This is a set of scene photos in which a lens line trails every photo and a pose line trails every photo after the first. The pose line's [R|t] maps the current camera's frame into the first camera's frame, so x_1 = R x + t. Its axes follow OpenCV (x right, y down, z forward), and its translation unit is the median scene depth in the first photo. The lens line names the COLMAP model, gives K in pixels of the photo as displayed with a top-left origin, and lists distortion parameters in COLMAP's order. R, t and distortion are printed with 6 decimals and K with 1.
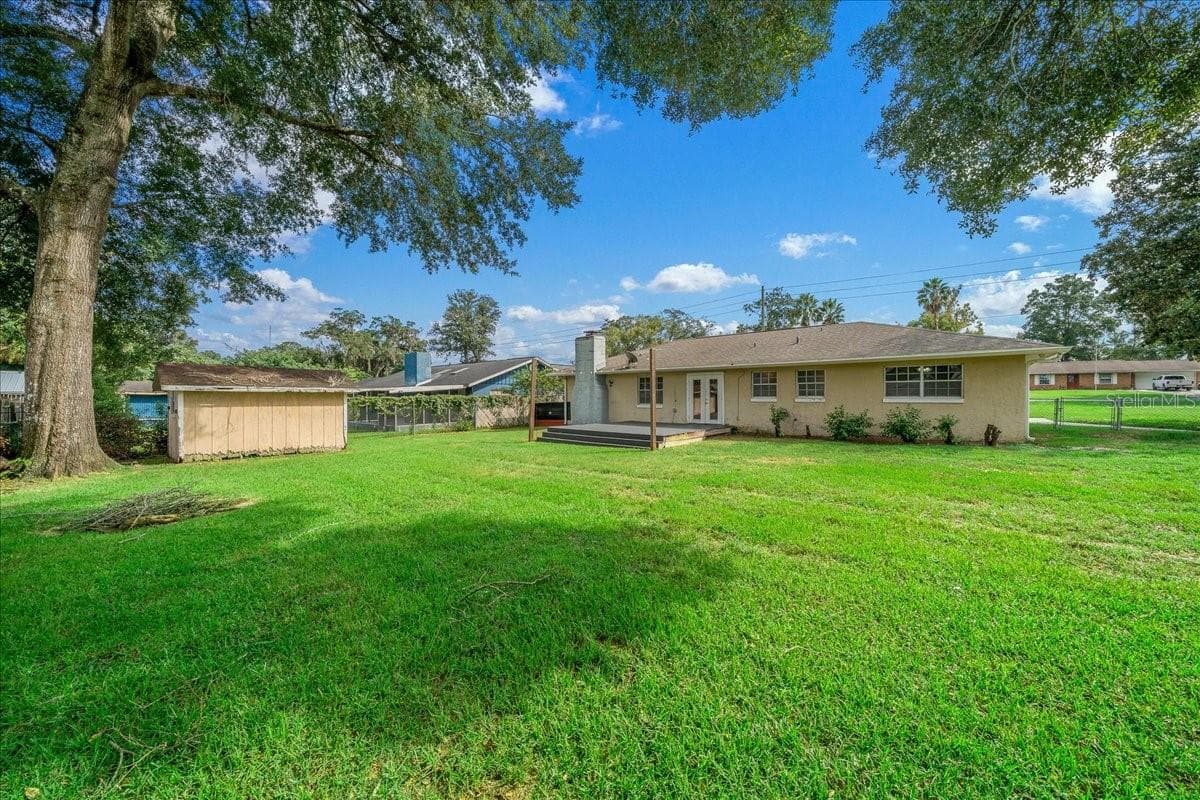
lens RADIAL K [[408.4, 0, 602.5], [0, 408.4, 405.2], [0, 0, 1]] dist [-0.007435, 0.000879]
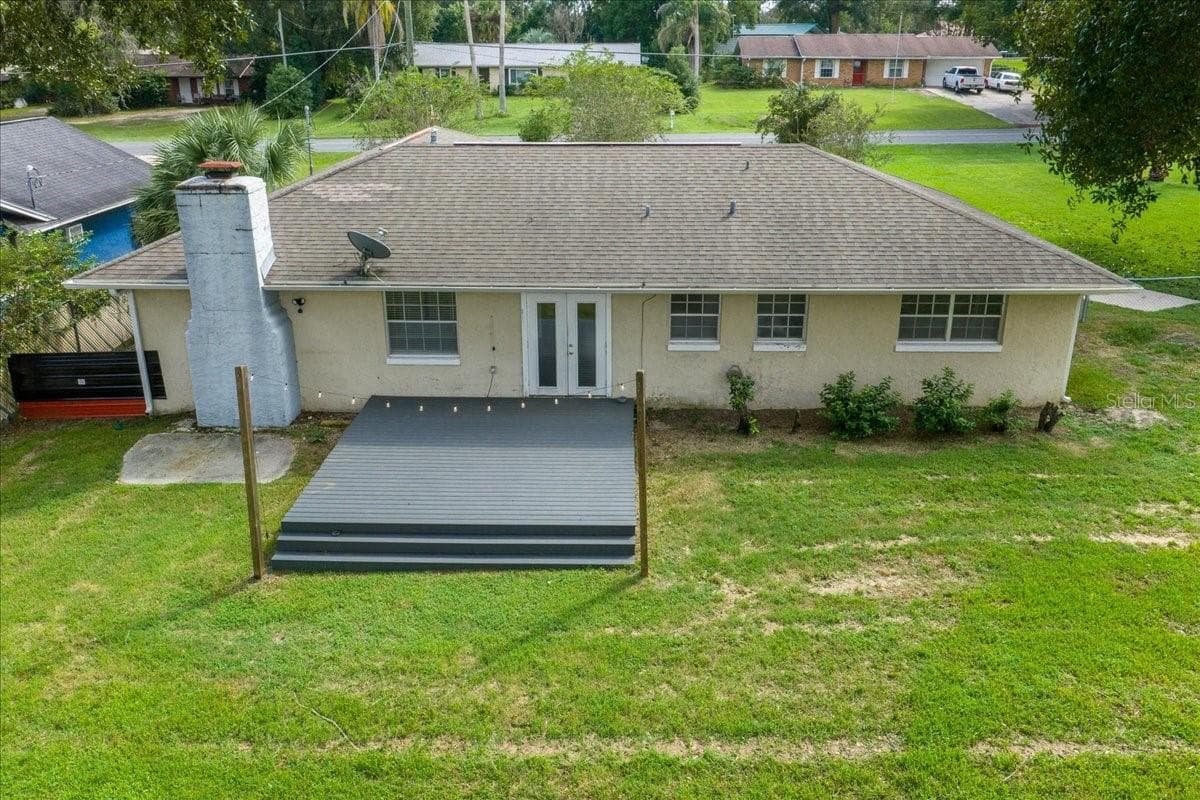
lens RADIAL K [[994.0, 0, 595.0], [0, 994.0, 401.0], [0, 0, 1]] dist [0.012150, -0.012529]
pose [[0.781267, -0.213818, 0.586433, -0.407597], [0.013524, 0.945078, 0.326565, -0.333677], [-0.624051, -0.247203, 0.741250, 0.152420]]
